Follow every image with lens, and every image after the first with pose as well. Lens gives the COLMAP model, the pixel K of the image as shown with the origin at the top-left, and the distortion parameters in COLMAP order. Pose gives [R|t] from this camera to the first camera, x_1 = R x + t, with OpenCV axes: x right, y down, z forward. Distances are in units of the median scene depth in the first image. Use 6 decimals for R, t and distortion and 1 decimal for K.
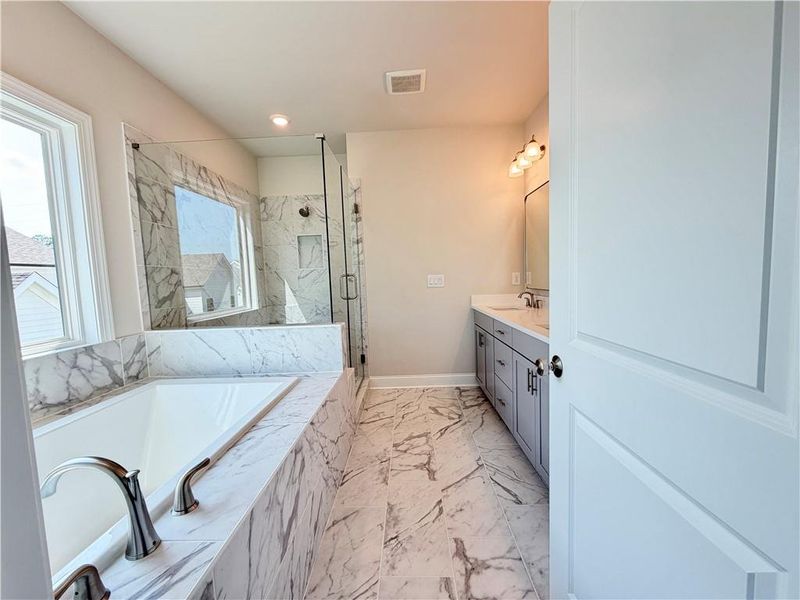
lens RADIAL K [[318.4, 0, 395.8], [0, 318.4, 301.4], [0, 0, 1]] dist [0.000676, -0.000373]
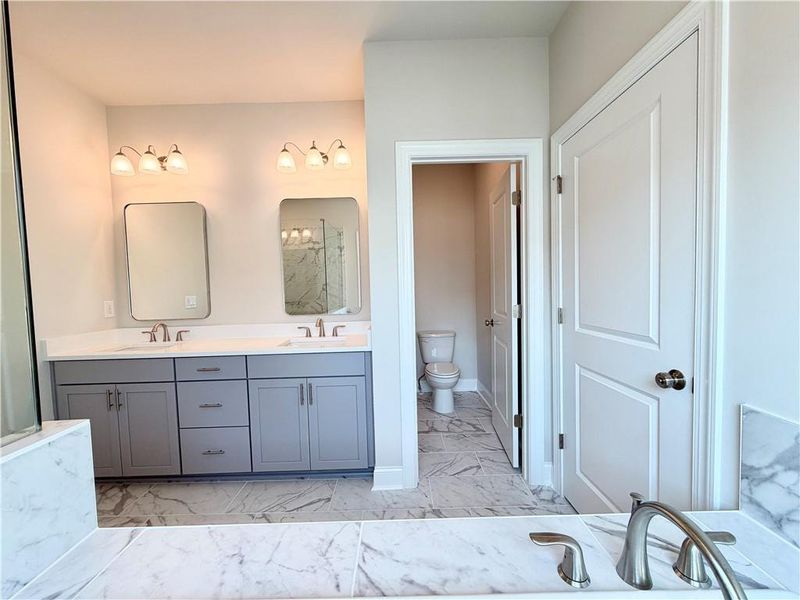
lens RADIAL K [[318.4, 0, 399.5], [0, 318.4, 302.1], [0, 0, 1]] dist [0.000676, -0.000373]
pose [[-0.038793, -0.010534, 0.999192, -0.562988], [0.105041, 0.994361, 0.014561, -0.041342], [-0.993711, 0.105521, -0.037468, 0.543433]]
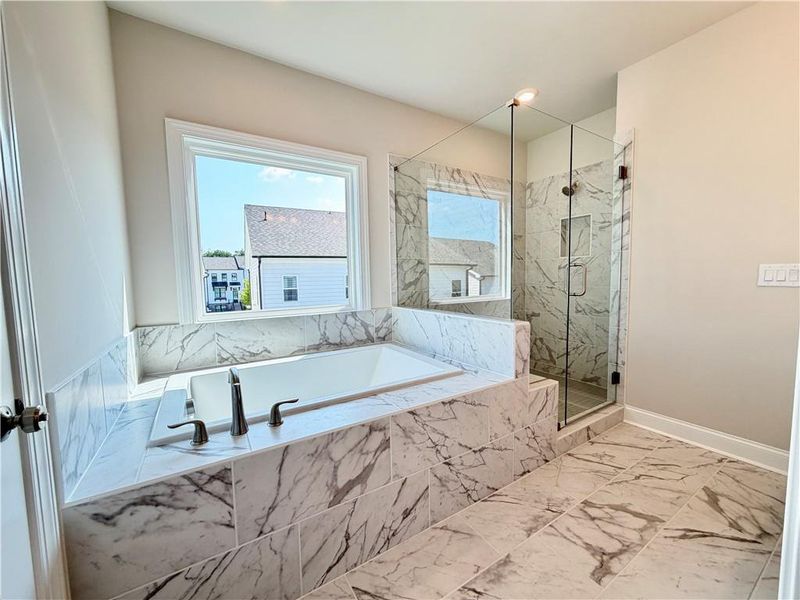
lens RADIAL K [[318.4, 0, 399.4], [0, 318.4, 301.3], [0, 0, 1]] dist [0.000676, -0.000373]
pose [[0.554260, 0.093679, -0.827055, 0.325617], [-0.065383, 0.995476, 0.068939, -0.022507], [0.829772, 0.015866, 0.557877, 0.251623]]
